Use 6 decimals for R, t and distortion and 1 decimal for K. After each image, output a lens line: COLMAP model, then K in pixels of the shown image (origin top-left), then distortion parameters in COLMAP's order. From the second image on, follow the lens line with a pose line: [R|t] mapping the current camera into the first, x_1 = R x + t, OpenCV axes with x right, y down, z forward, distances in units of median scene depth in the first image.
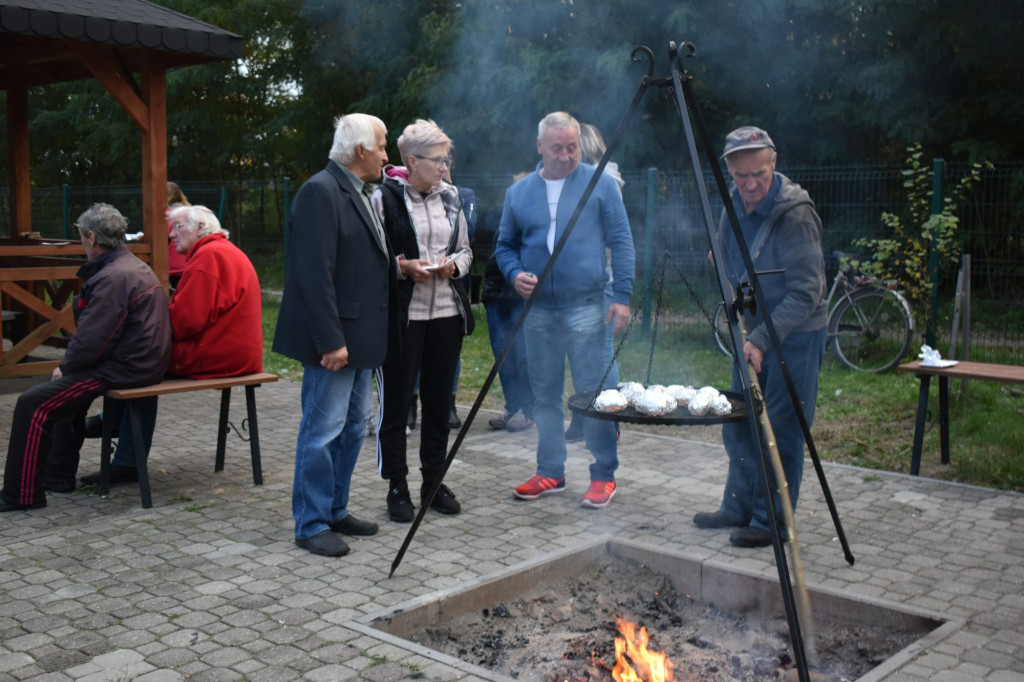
lens RADIAL K [[1180.0, 0, 512.0], [0, 1180.0, 341.0], [0, 0, 1]] dist [-0.005403, -0.010085]
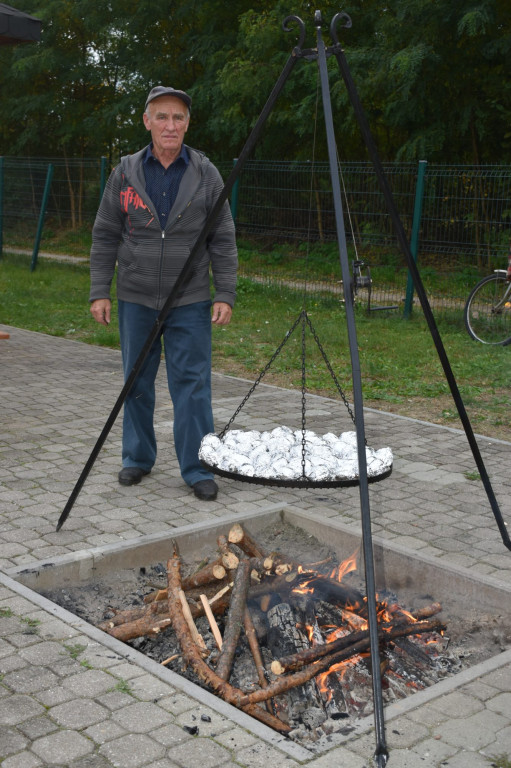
lens RADIAL K [[1037.5, 0, 255.5], [0, 1037.5, 384.0], [0, 0, 1]] dist [0.000743, 0.055786]
pose [[0.995222, 0.061288, -0.076005, 0.133519], [-0.056094, 0.996060, 0.068681, -0.003311], [0.079915, -0.064089, 0.994739, 0.102545]]
